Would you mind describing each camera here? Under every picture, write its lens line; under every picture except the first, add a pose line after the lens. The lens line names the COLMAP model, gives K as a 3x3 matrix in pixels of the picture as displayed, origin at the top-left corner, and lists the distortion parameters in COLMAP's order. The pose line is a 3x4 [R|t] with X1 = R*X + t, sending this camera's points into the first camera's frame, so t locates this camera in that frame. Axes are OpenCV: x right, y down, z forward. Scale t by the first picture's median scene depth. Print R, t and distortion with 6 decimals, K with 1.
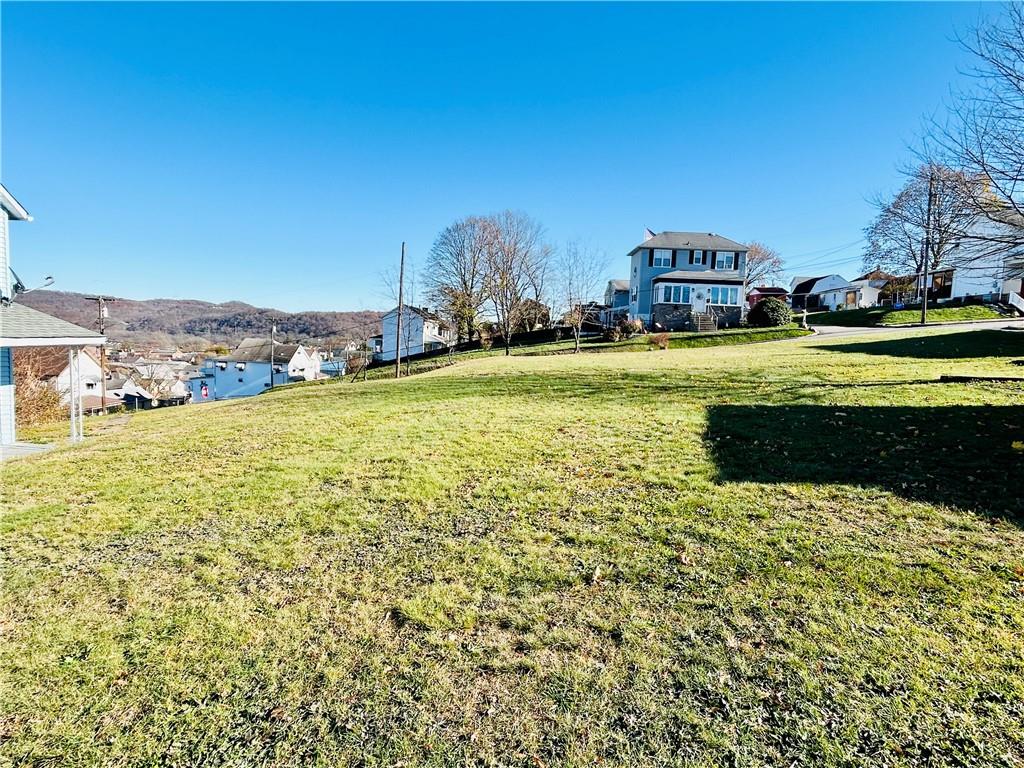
lens RADIAL K [[546.0, 0, 512.0], [0, 546.0, 384.0], [0, 0, 1]] dist [-0.003748, -0.000830]
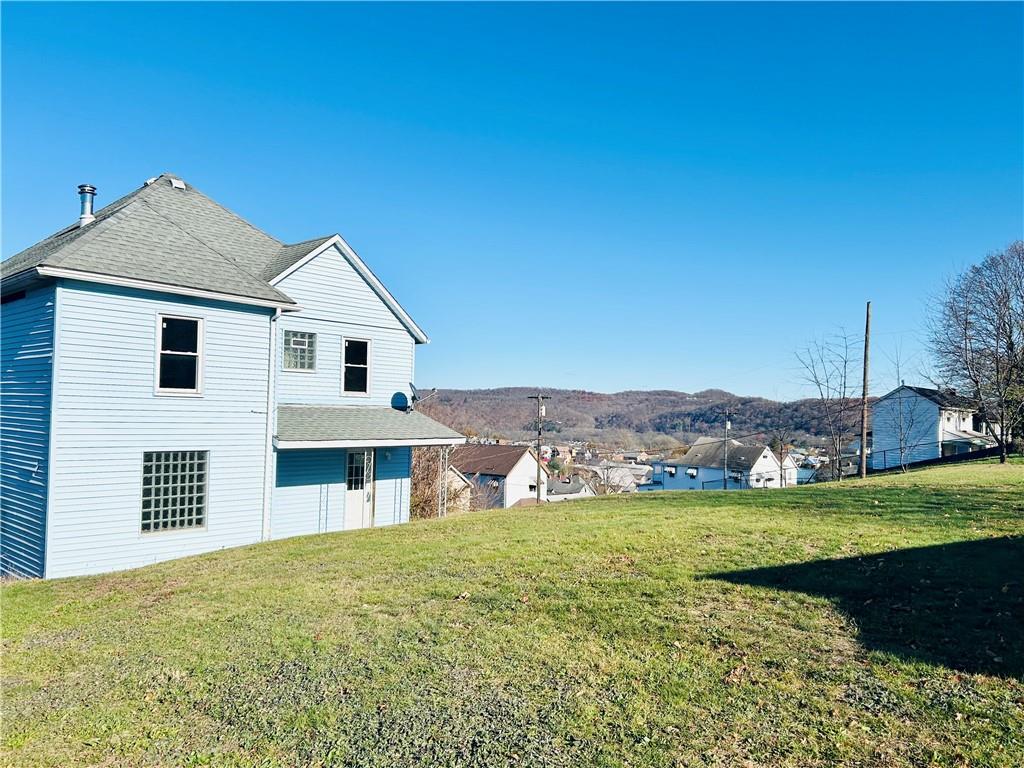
lens RADIAL K [[811.5, 0, 512.0], [0, 811.5, 384.0], [0, 0, 1]] dist [-0.003949, -0.003580]
pose [[0.724792, -0.048307, -0.687272, 0.099049], [-0.053344, 0.990610, -0.125884, 0.002164], [0.686899, 0.127902, 0.715410, -0.032753]]
